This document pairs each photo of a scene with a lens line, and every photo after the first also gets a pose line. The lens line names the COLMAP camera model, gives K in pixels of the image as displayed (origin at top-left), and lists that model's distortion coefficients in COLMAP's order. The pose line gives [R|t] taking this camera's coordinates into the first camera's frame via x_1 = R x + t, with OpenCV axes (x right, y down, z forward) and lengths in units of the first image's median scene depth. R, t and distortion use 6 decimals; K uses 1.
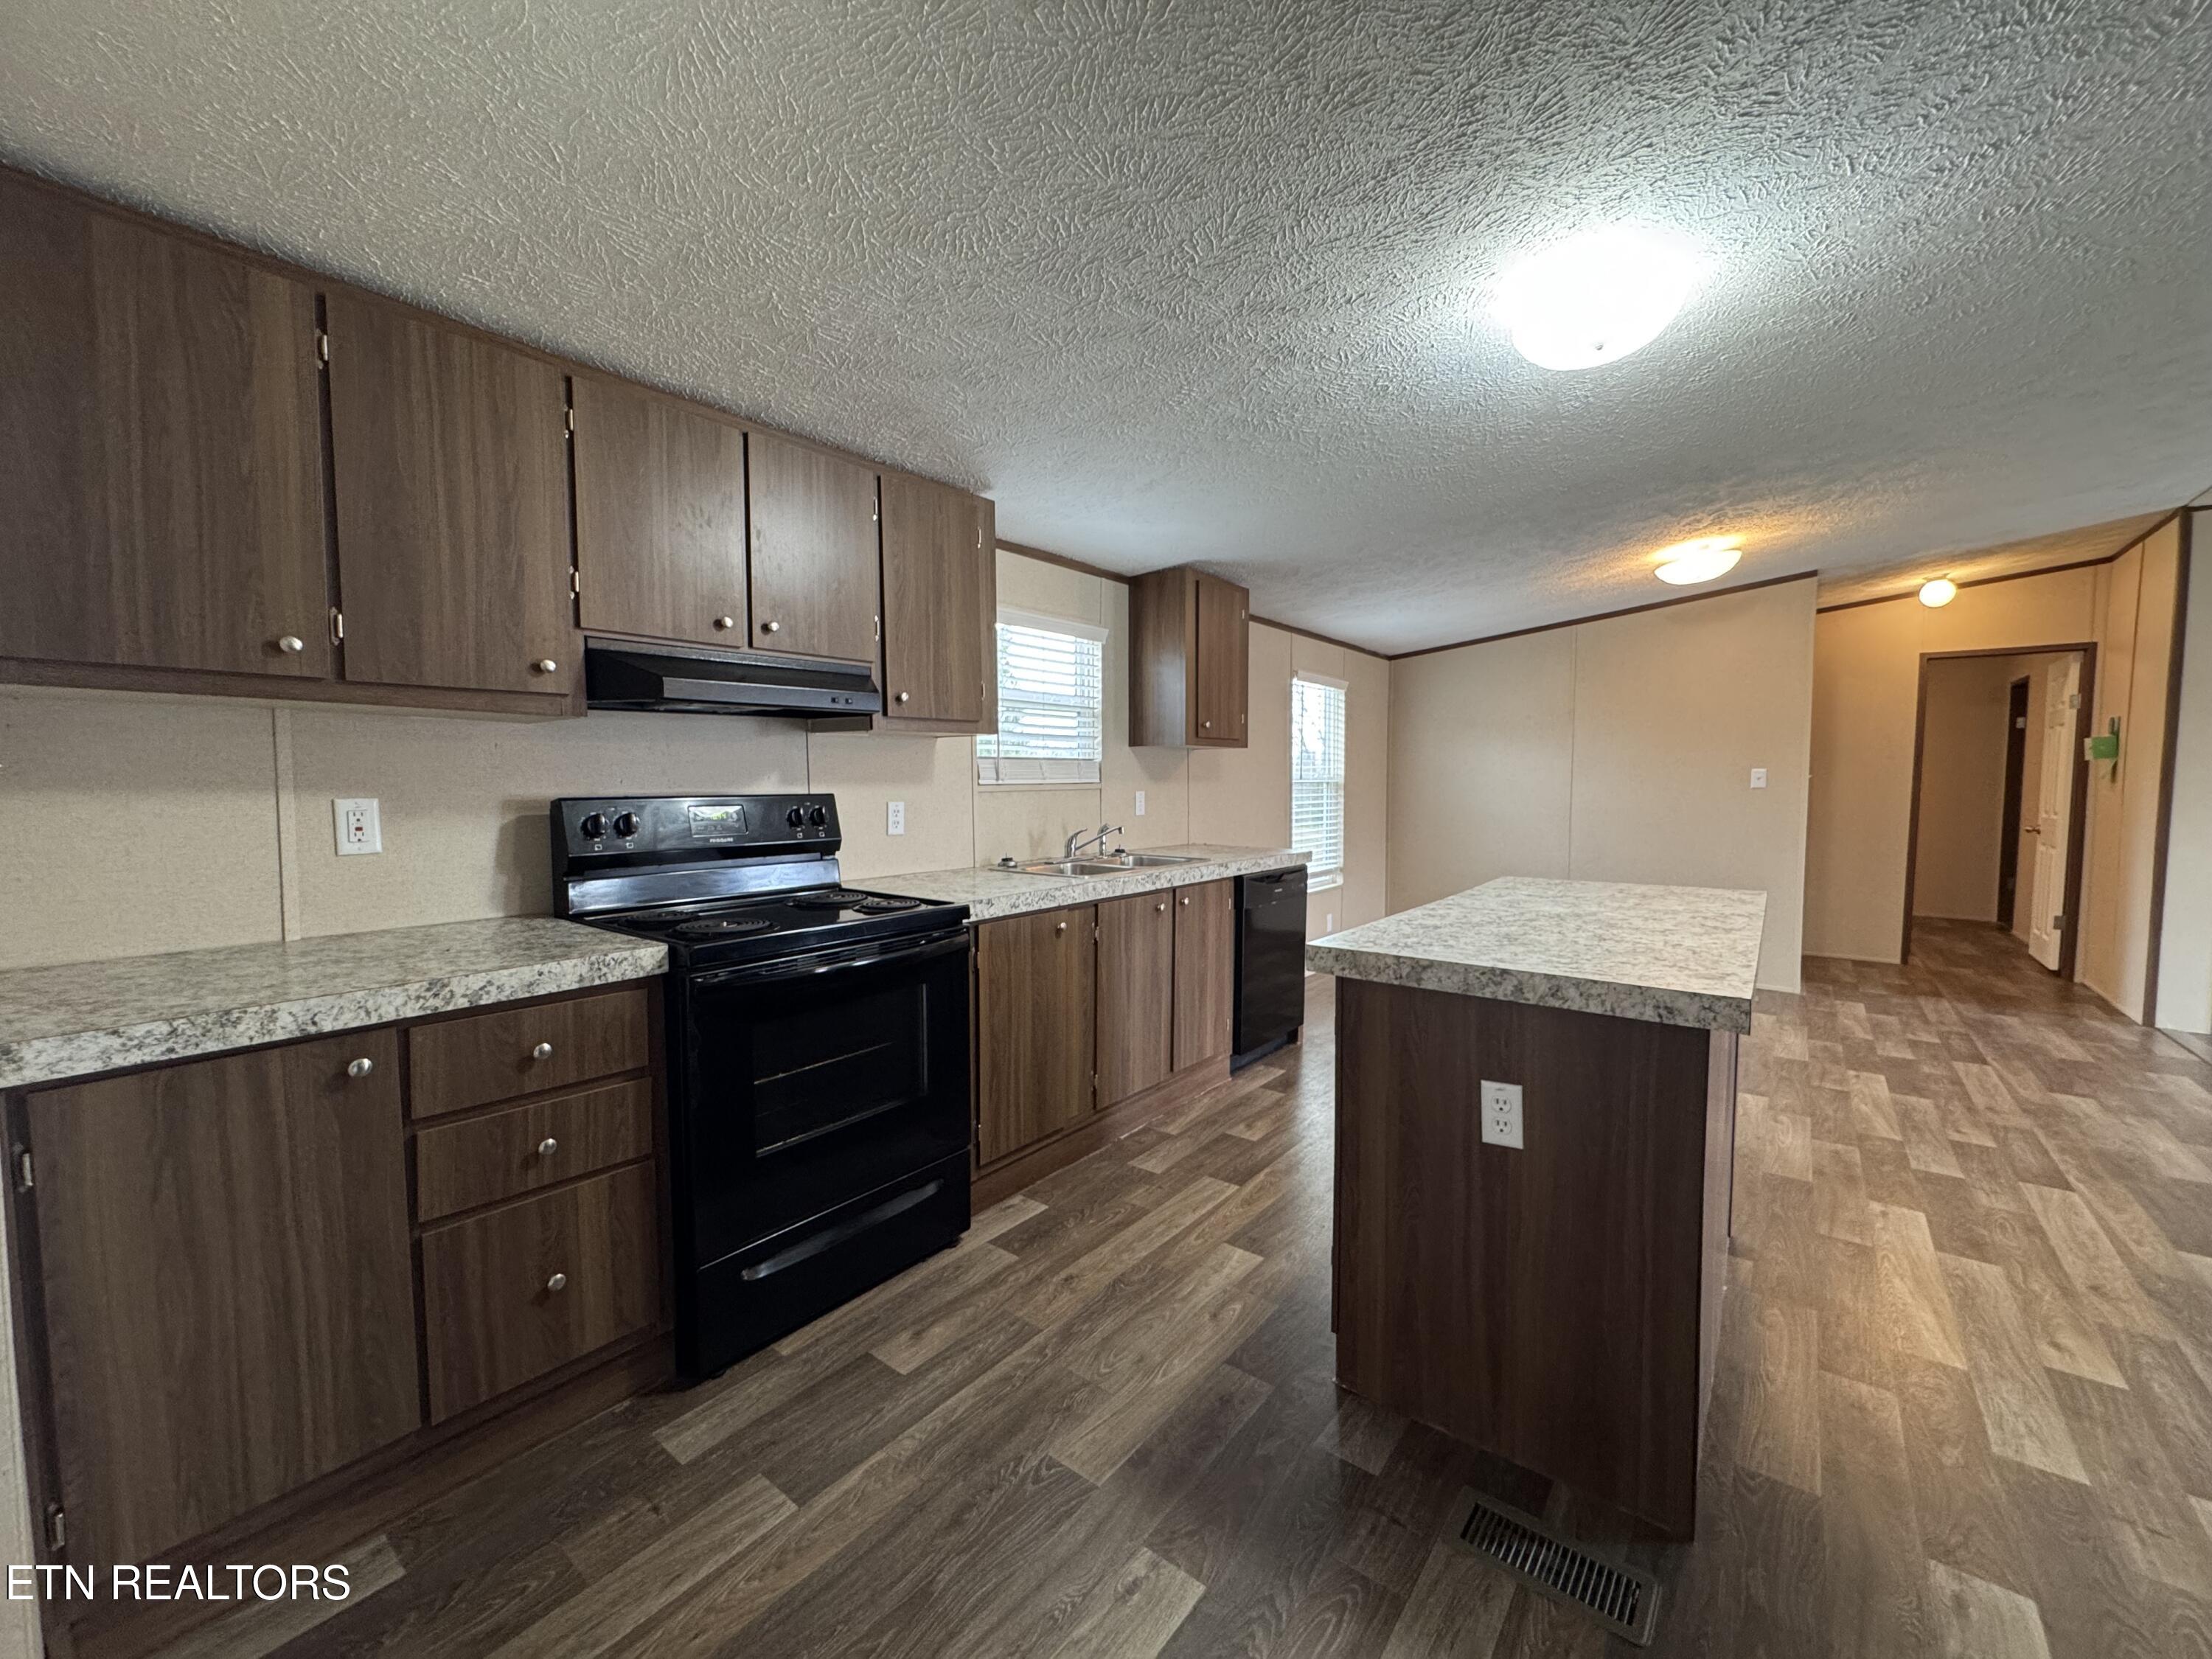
lens RADIAL K [[878.9, 0, 1107.0], [0, 878.9, 834.8], [0, 0, 1]] dist [-0.002477, 0.001067]
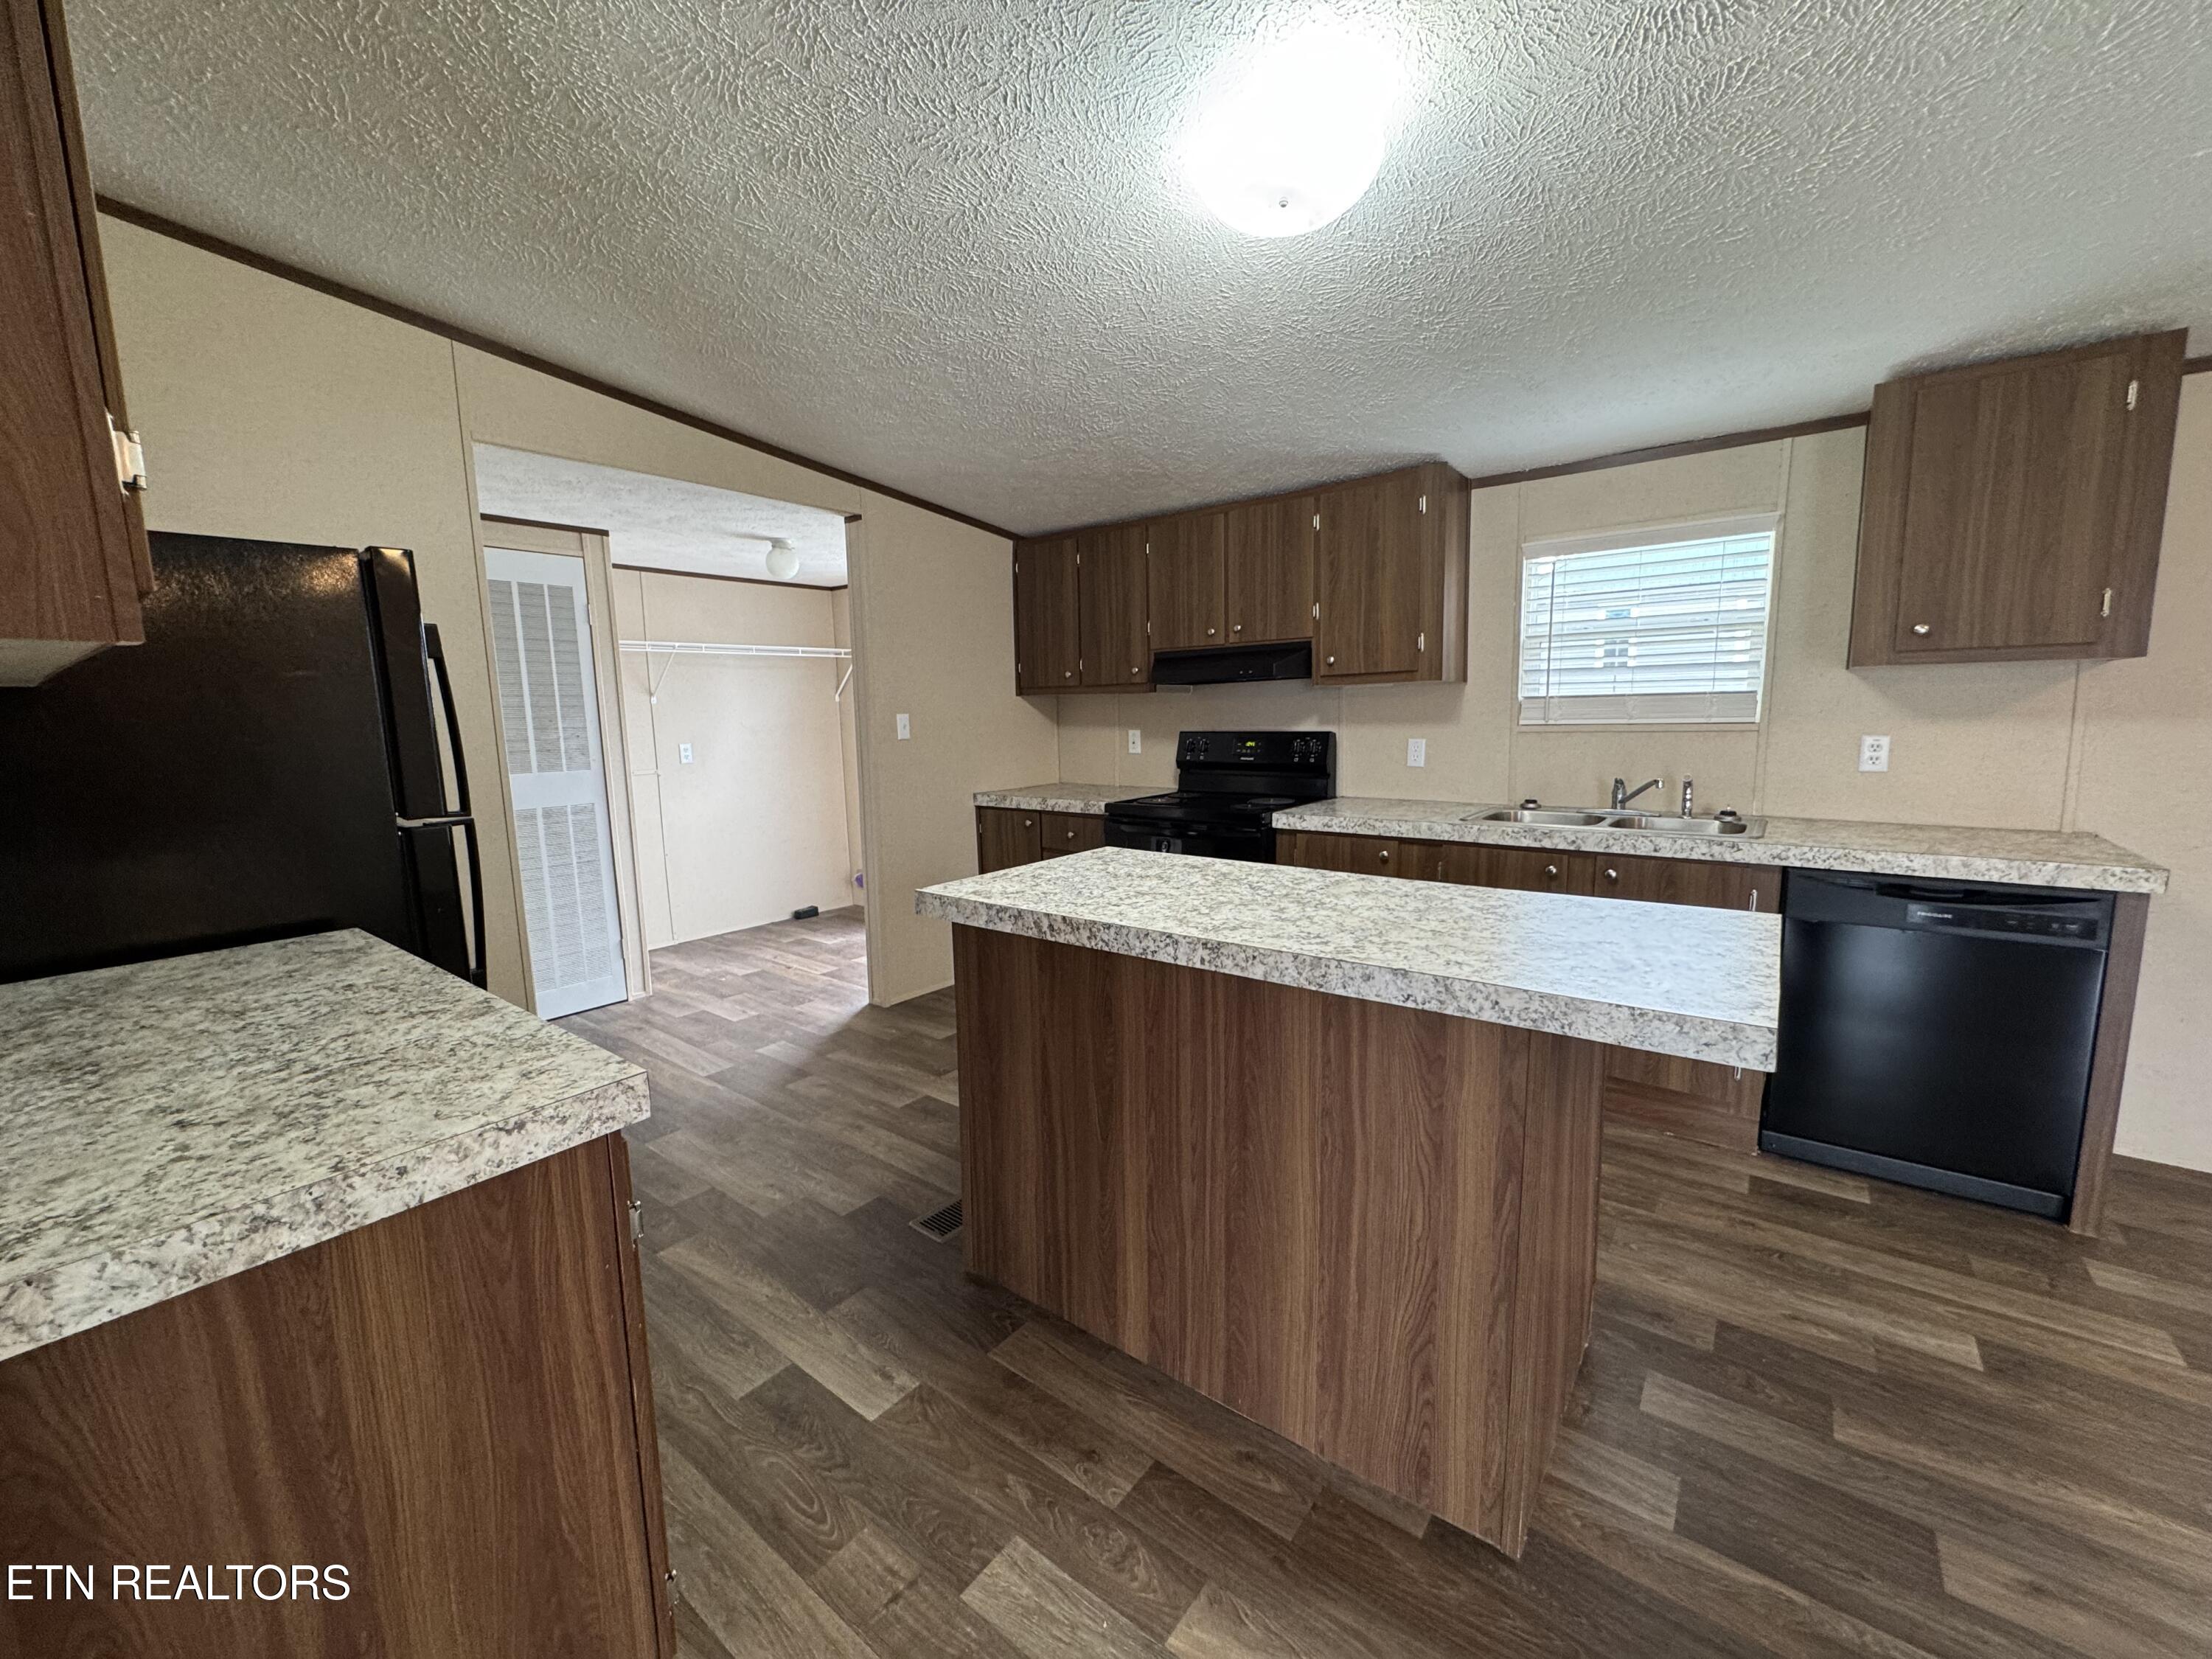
lens RADIAL K [[878.9, 0, 1106.2], [0, 878.9, 834.0], [0, 0, 1]] dist [-0.002477, 0.001067]
pose [[-0.001752, 0.143404, -0.989663, 0.923051], [-0.039419, 0.988885, 0.143361, -0.060407], [0.999221, 0.039263, 0.003921, 0.550099]]
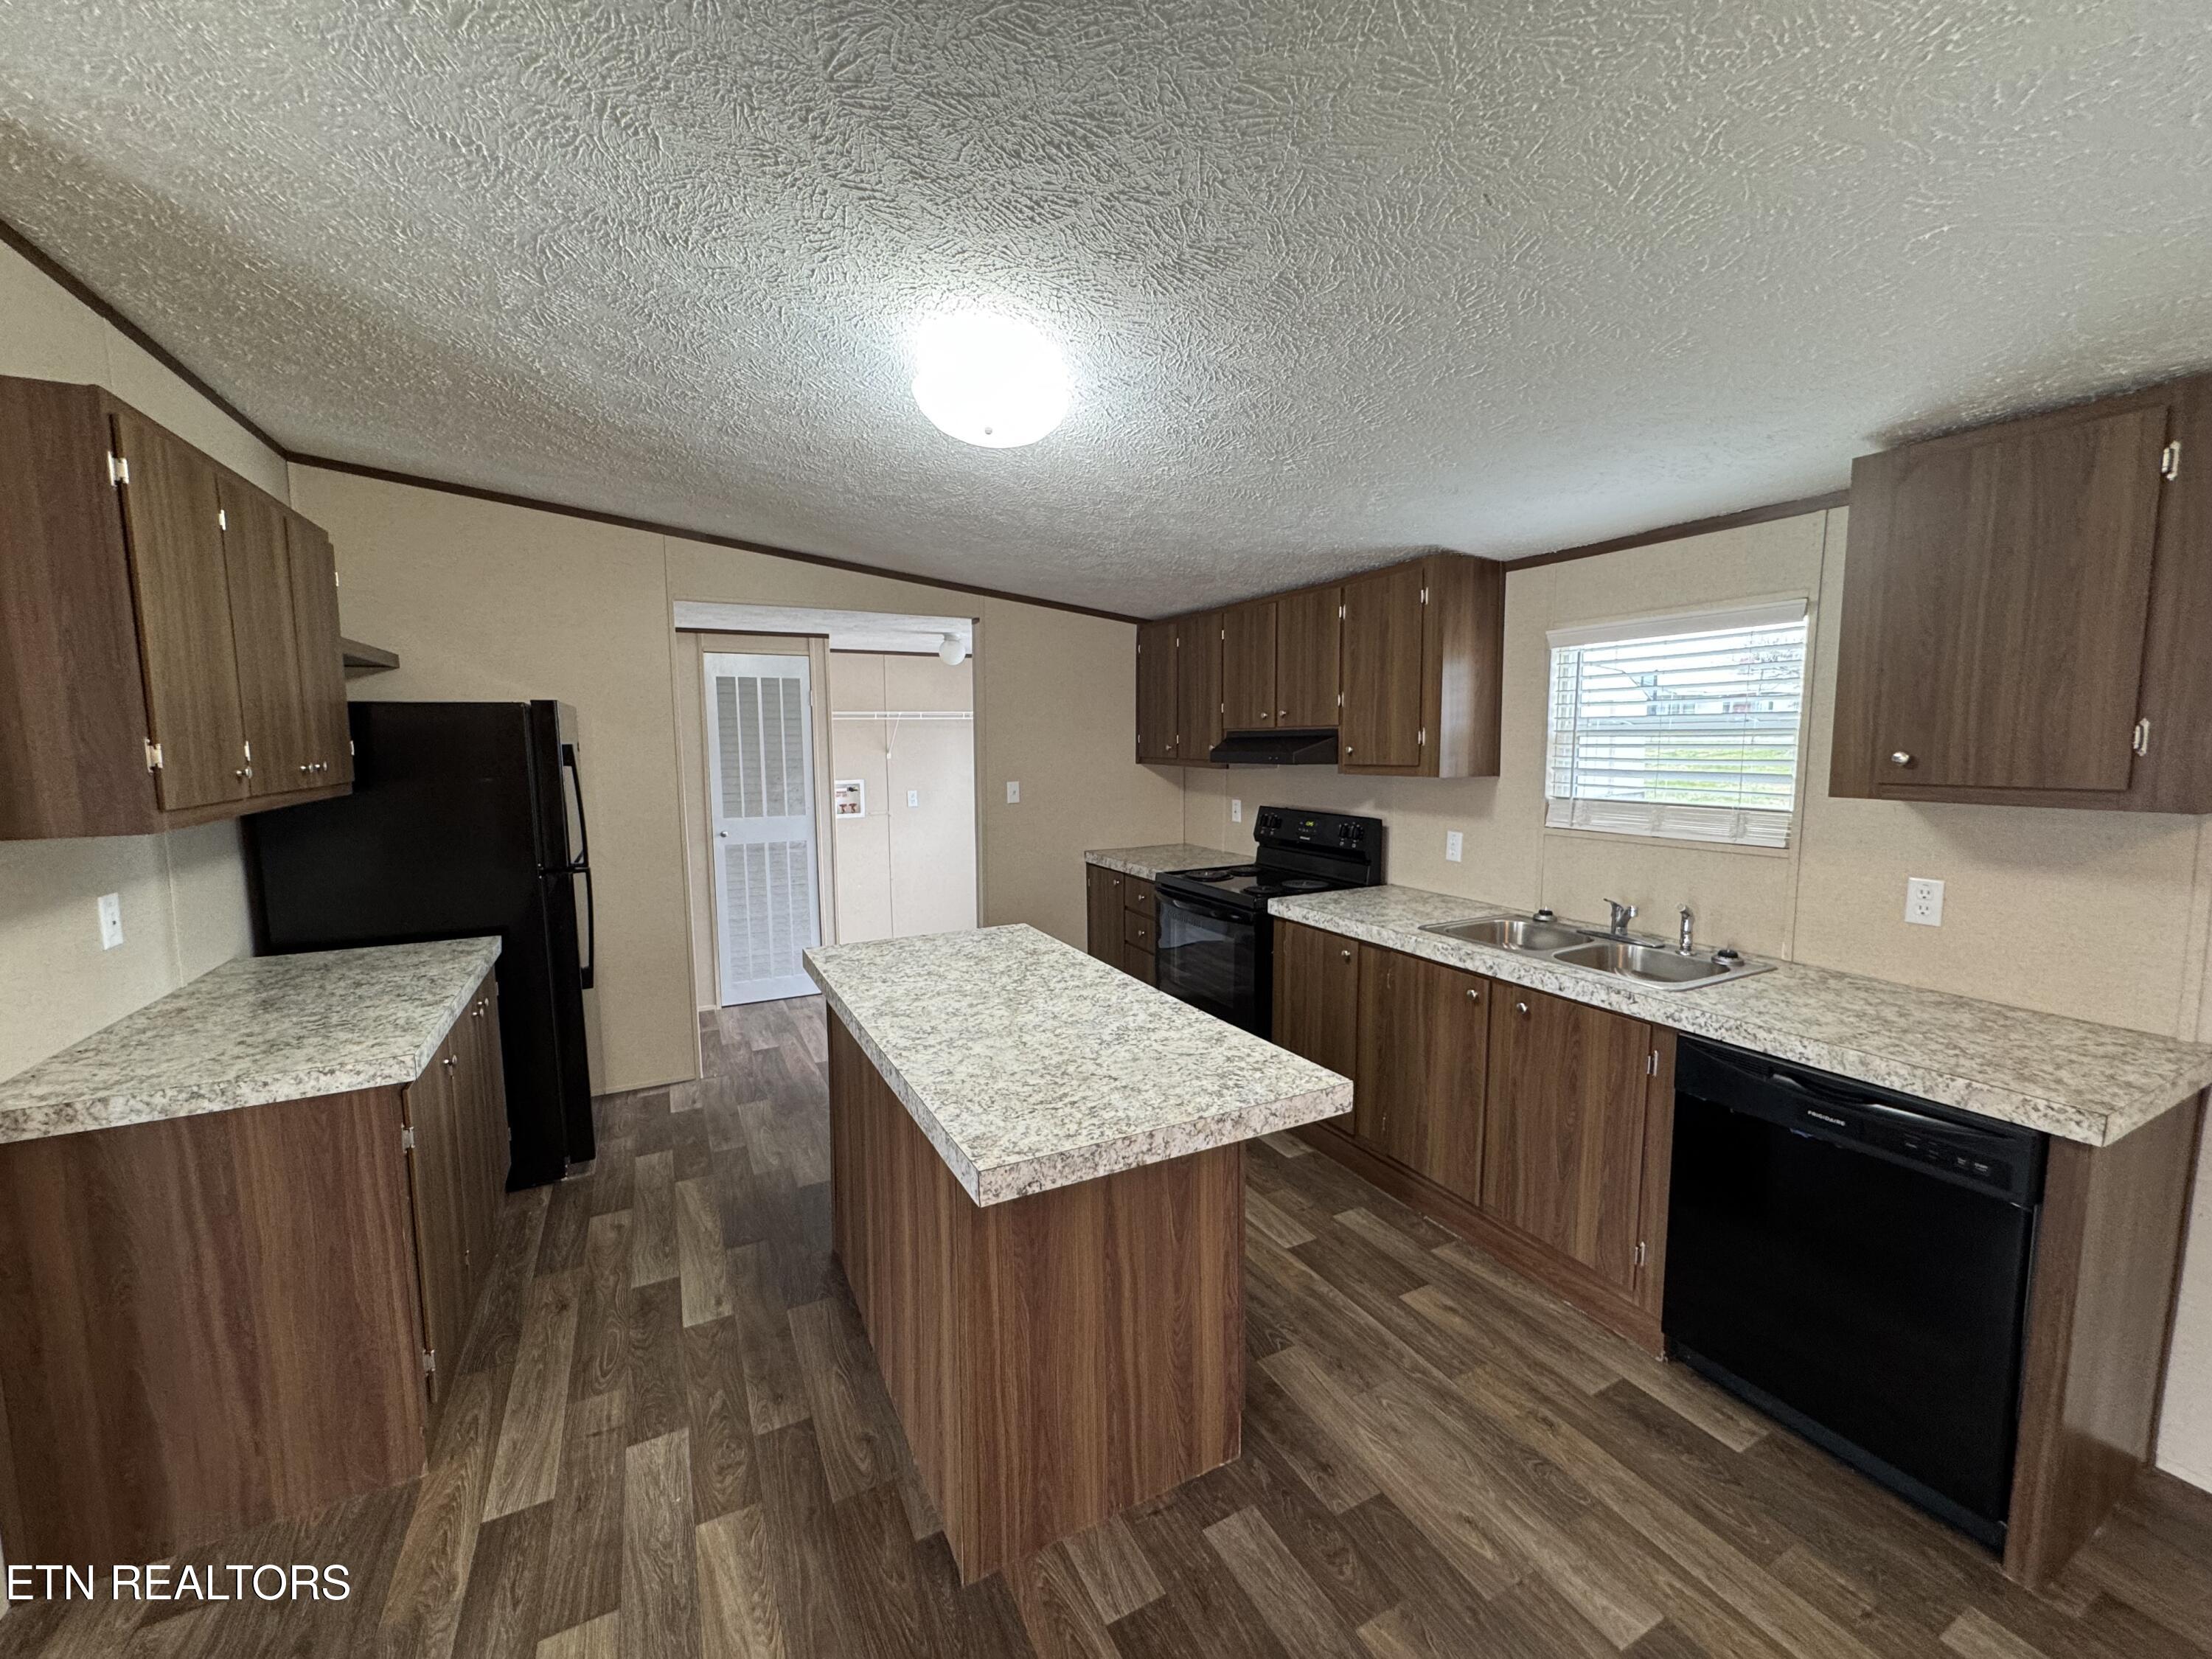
lens RADIAL K [[878.9, 0, 1108.0], [0, 878.9, 834.7], [0, 0, 1]] dist [-0.002477, 0.001067]
pose [[-0.419191, 0.105927, -0.901697, 0.925755], [-0.046916, 0.989316, 0.138030, -0.160747], [0.906685, 0.100165, -0.409743, 1.010585]]
